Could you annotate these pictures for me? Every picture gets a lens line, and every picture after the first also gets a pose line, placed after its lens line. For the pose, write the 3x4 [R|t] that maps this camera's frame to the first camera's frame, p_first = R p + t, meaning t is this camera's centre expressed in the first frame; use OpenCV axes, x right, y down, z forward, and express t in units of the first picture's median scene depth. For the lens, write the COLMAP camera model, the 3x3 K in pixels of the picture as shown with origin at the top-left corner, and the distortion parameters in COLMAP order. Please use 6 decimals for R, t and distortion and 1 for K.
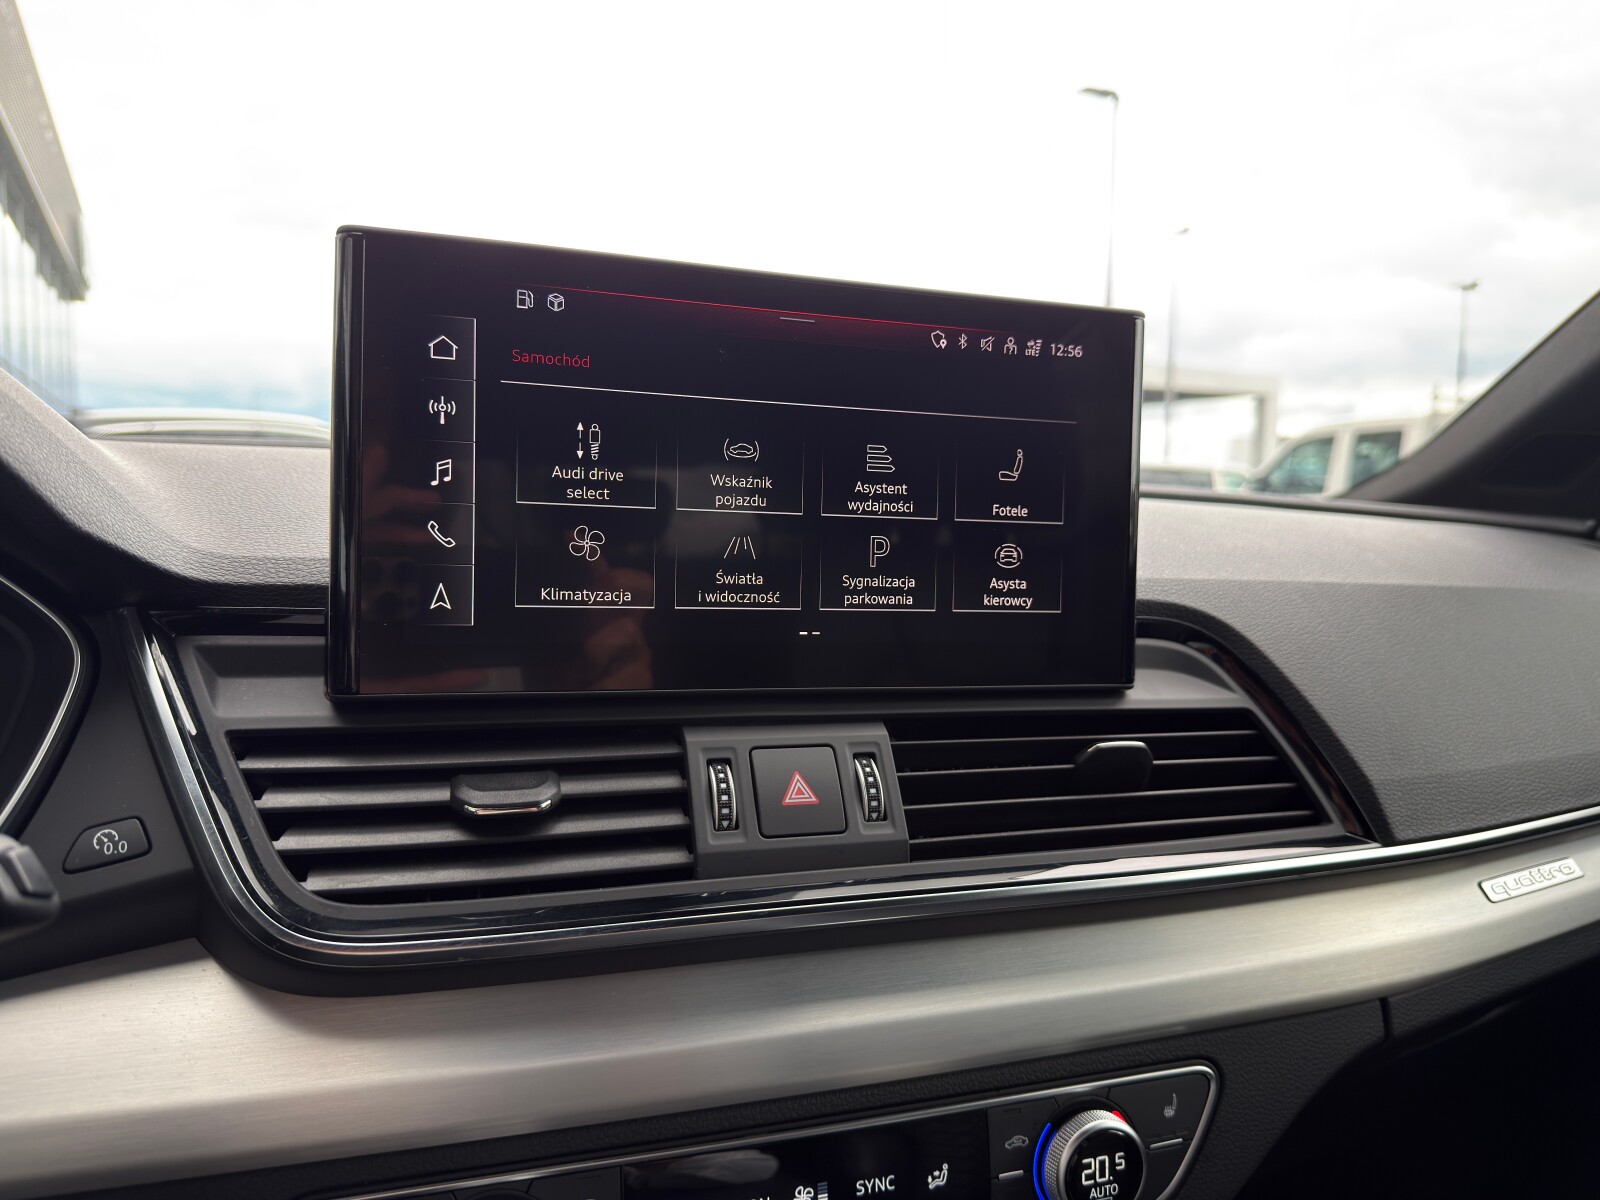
lens RADIAL K [[1135.0, 0, 800.6], [0, 1135.0, 609.4], [0, 0, 1]] dist [0.048302, -0.087817]
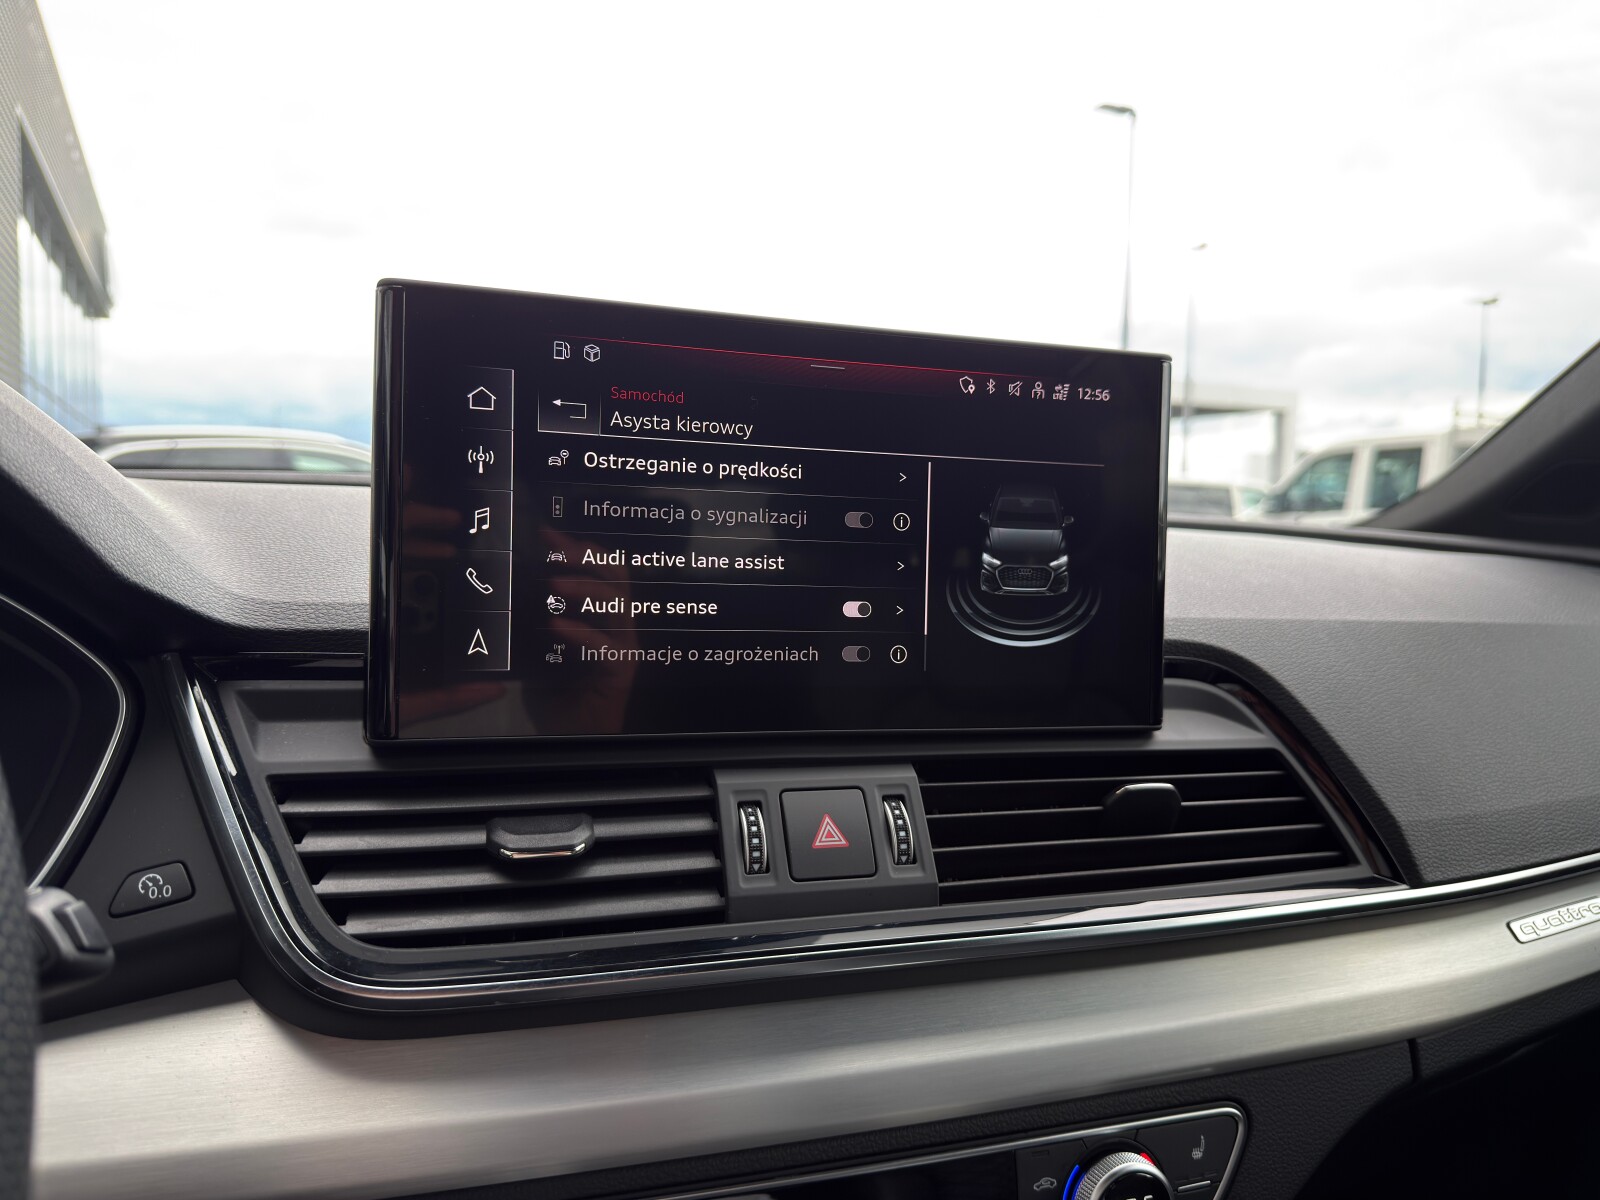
lens RADIAL K [[1135.0, 0, 800.9], [0, 1135.0, 613.9], [0, 0, 1]] dist [0.048302, -0.087817]
pose [[0.999896, 0.001693, -0.014296, -0.012122], [-0.001828, 0.999954, -0.009424, -0.025472], [0.014279, 0.009449, 0.999853, -0.010631]]
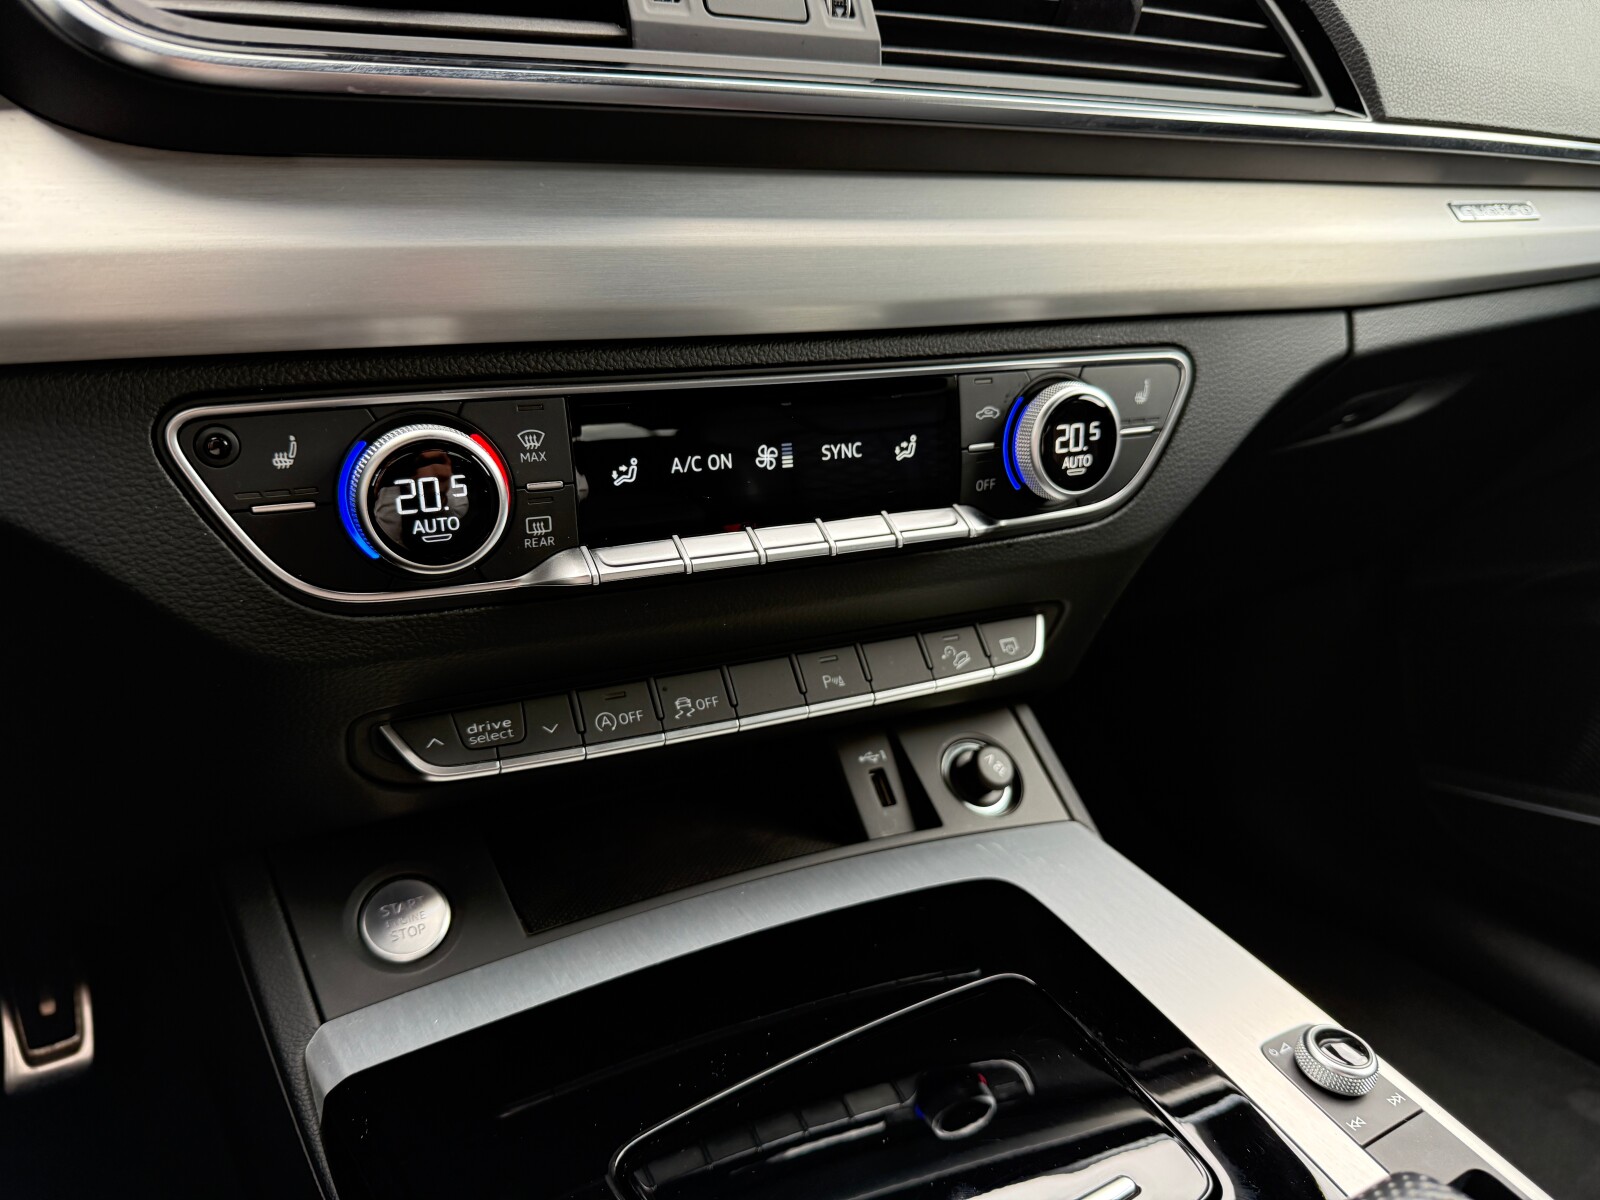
lens RADIAL K [[1217.7, 0, 828.9], [0, 1217.7, 596.4], [0, 0, 1]] dist [0.023049, -0.053604]
pose [[0.989033, -0.047332, 0.139907, -0.087816], [0.008365, 0.963691, 0.266889, 0.354907], [-0.147460, -0.262792, 0.953518, 0.035859]]
